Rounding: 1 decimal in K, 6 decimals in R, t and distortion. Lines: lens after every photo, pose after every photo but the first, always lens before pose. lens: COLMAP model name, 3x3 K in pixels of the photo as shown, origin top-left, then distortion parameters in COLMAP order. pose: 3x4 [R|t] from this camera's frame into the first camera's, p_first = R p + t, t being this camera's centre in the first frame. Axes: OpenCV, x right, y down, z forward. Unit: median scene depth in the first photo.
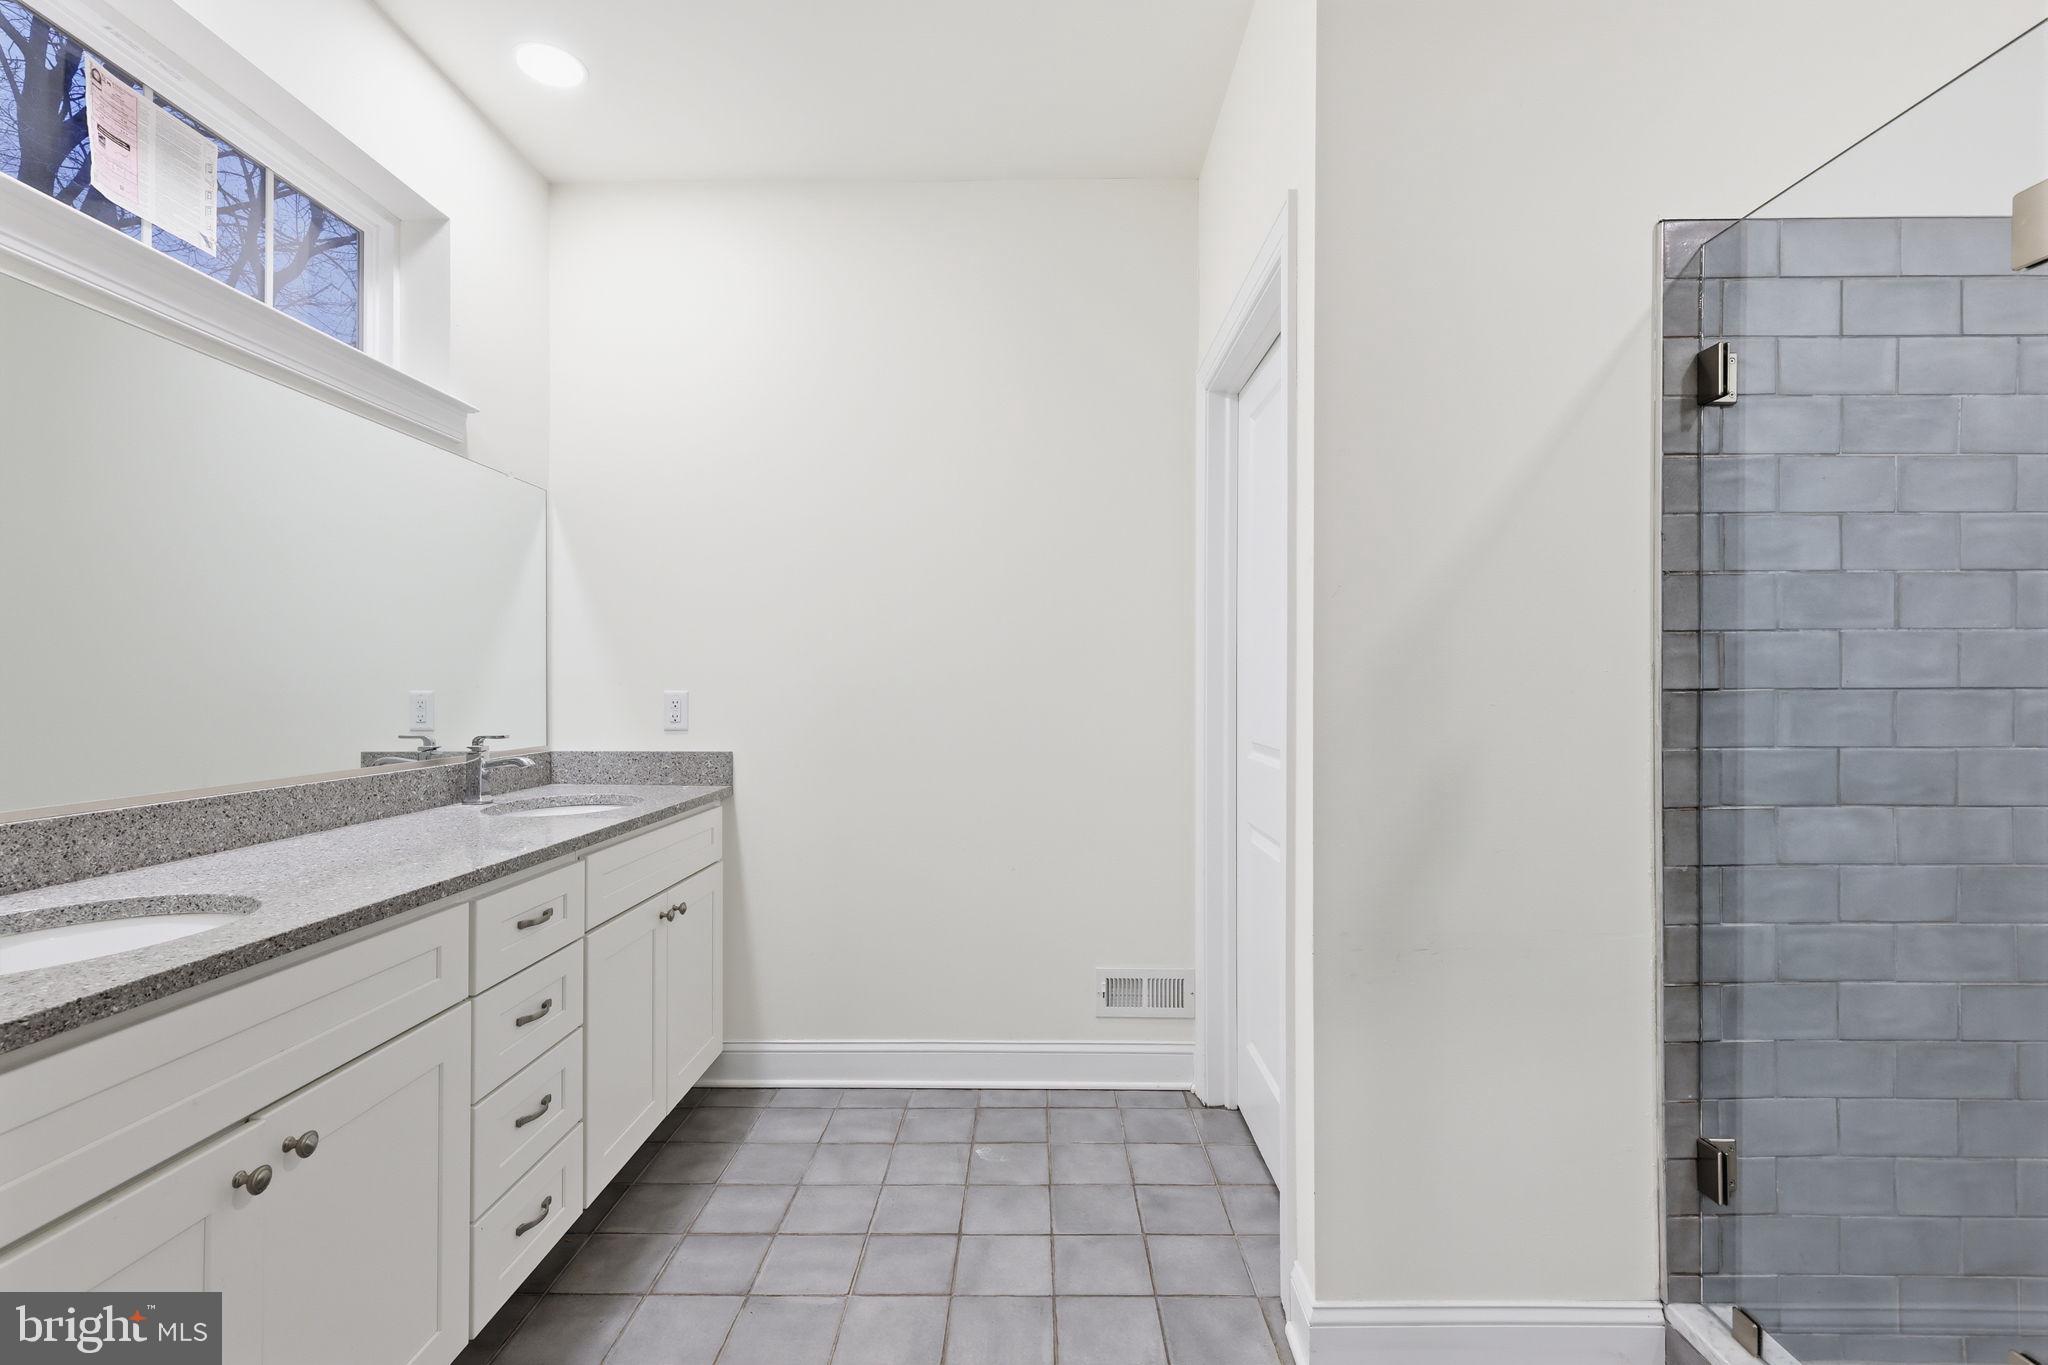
lens RADIAL K [[950.4, 0, 1024.0], [0, 950.4, 682.5], [0, 0, 1]] dist [0.002392, 0.000316]
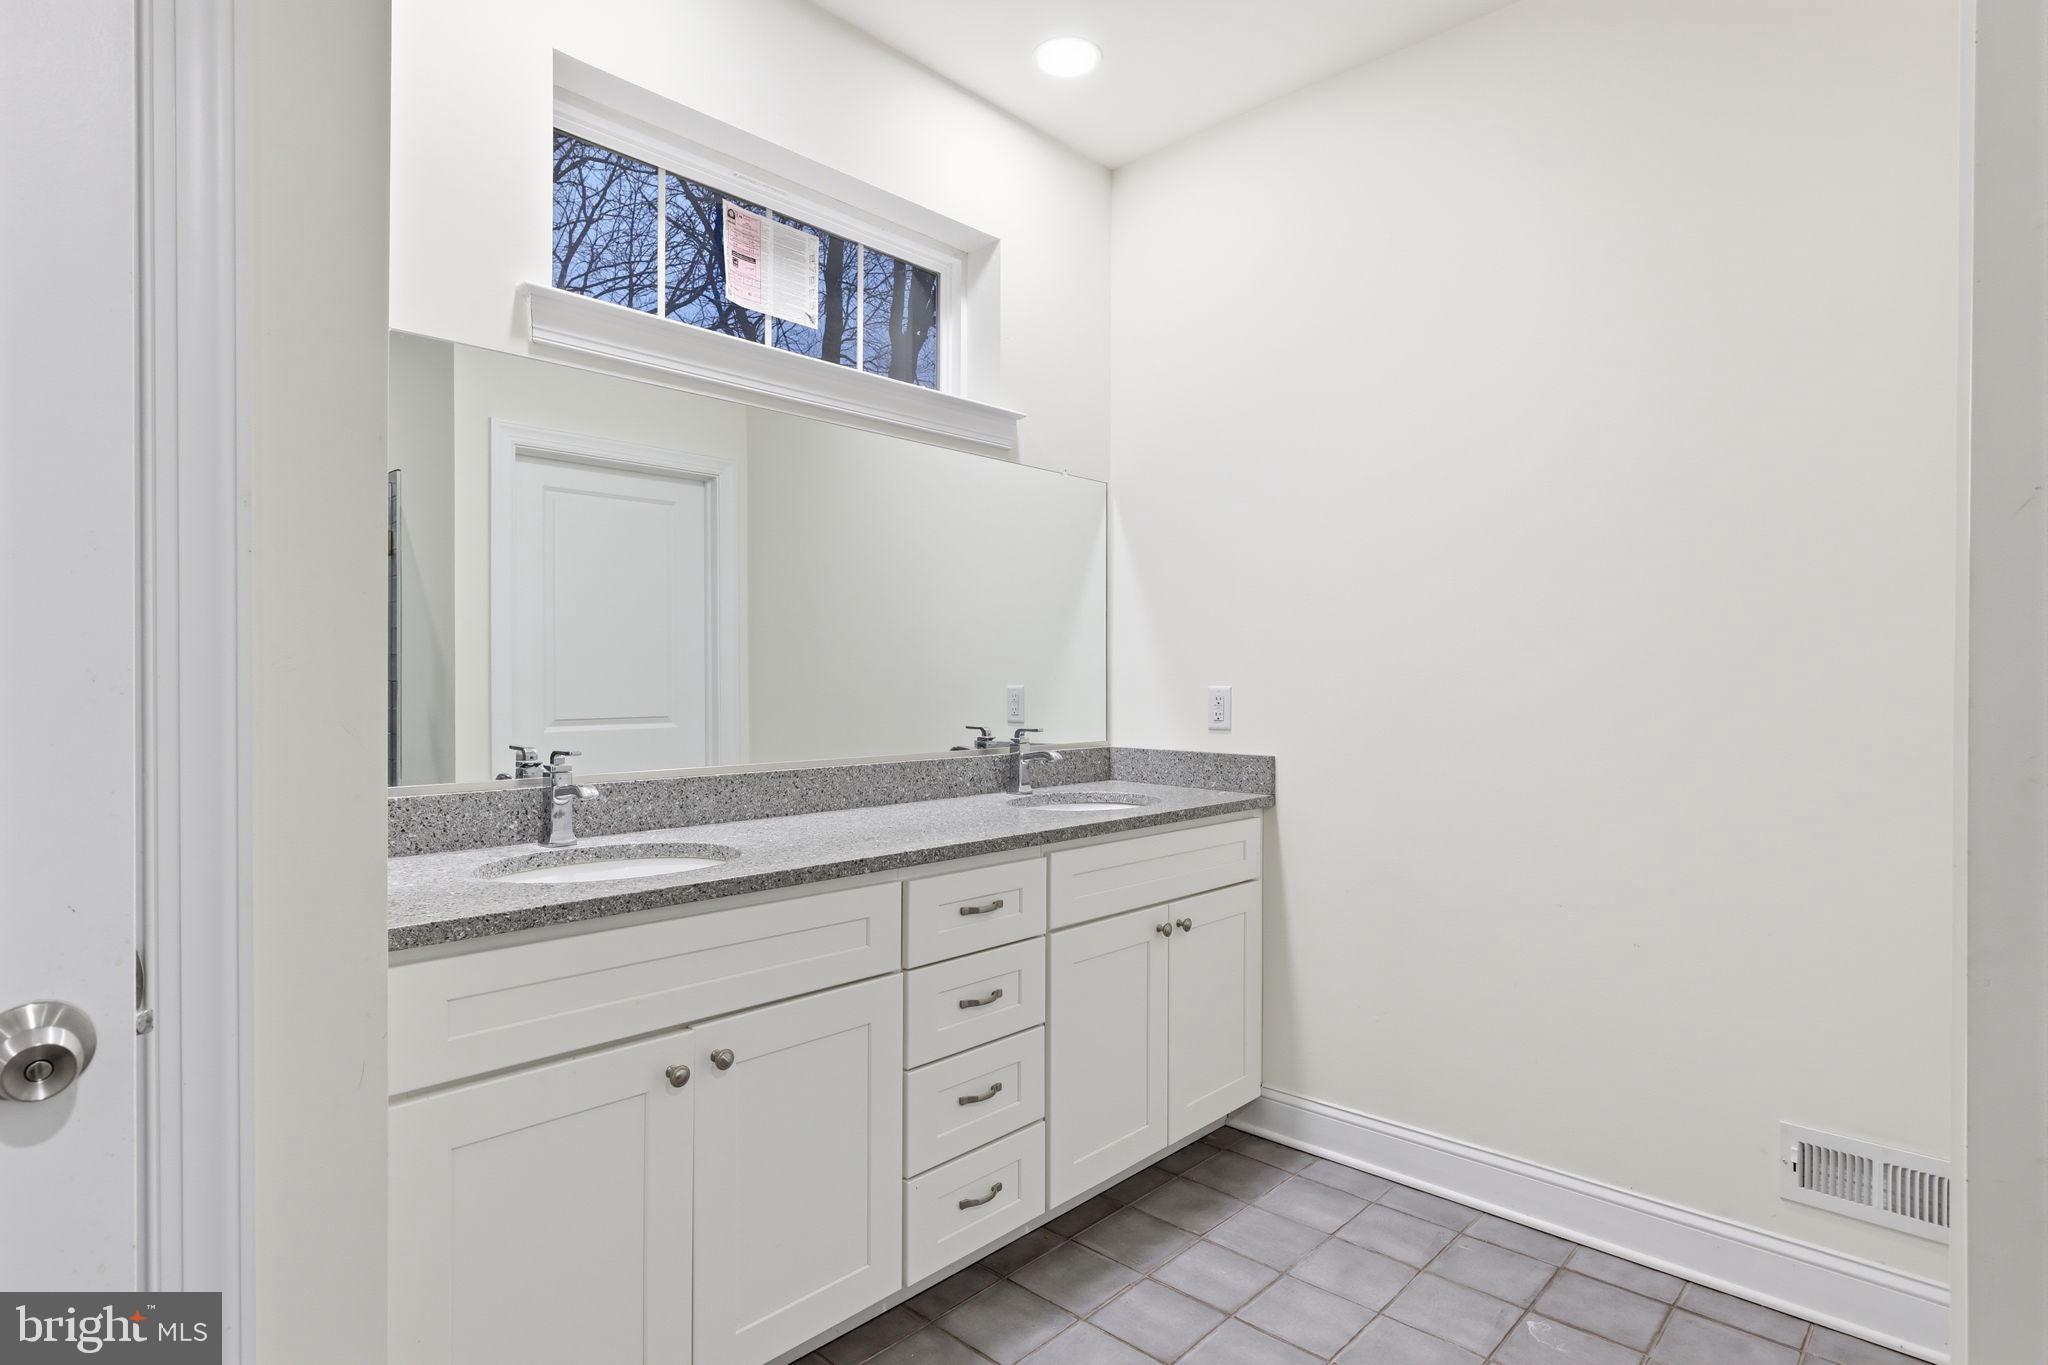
lens RADIAL K [[1080.2, 0, 998.5], [0, 1080.2, 682.8], [0, 0, 1]] dist [-0.000484, 0.000057]
pose [[0.723323, 0.001827, -0.690507, 0.236444], [0.001768, 0.999988, 0.004499, 0.000578], [0.690507, -0.004475, 0.723312, 0.133680]]
